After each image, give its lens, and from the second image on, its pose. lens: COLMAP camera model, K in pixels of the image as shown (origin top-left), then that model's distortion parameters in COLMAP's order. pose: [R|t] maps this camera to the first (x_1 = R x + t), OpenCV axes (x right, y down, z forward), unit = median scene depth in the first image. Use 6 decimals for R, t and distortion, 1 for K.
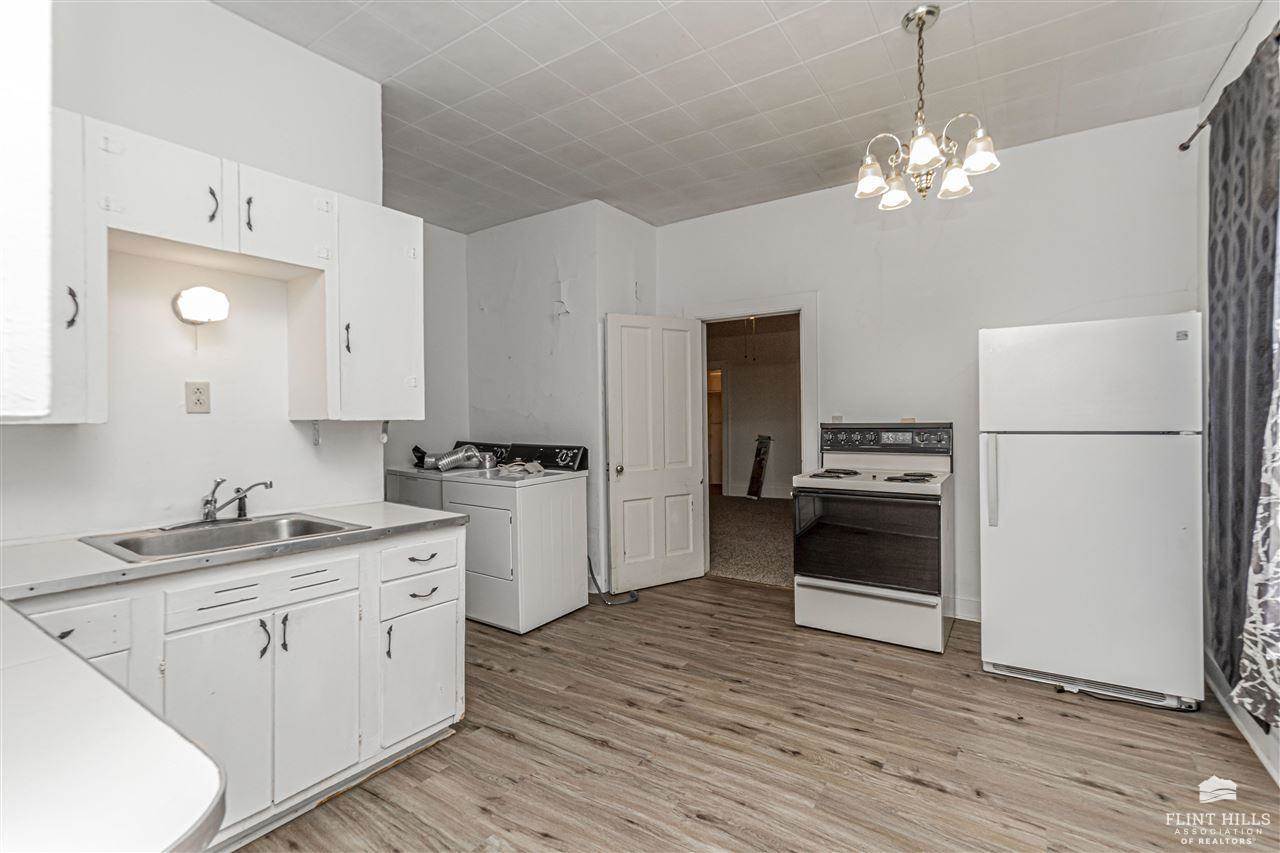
lens RADIAL K [[564.6, 0, 640.0], [0, 564.6, 426.5], [0, 0, 1]] dist [0.000817, -0.000018]
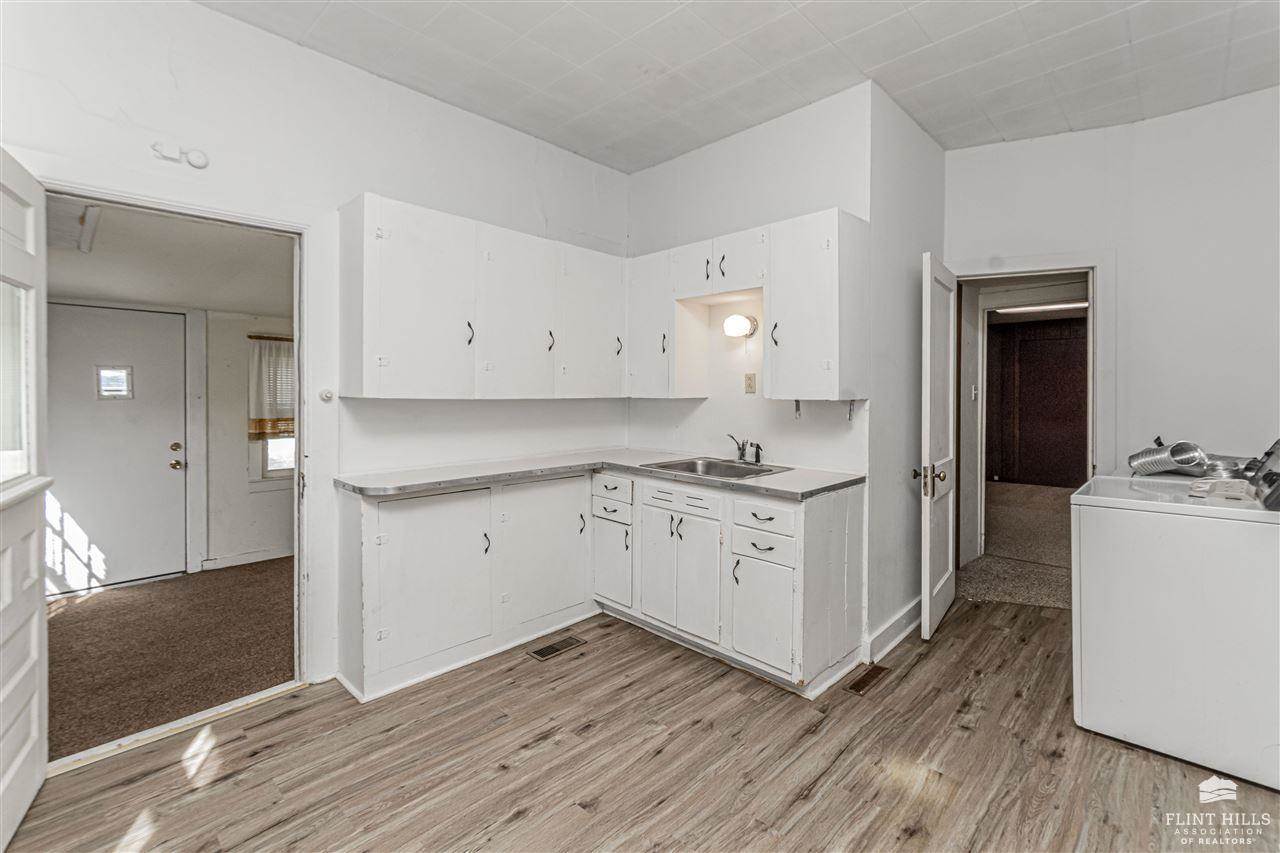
lens RADIAL K [[553.4, 0, 638.9], [0, 553.4, 408.6], [0, 0, 1]] dist [0.000561, 0.000131]
pose [[-0.155420, 0.035624, -0.987206, 0.801991], [-0.015773, 0.999133, 0.038538, -0.035216], [0.987723, 0.021560, -0.154723, 0.933910]]
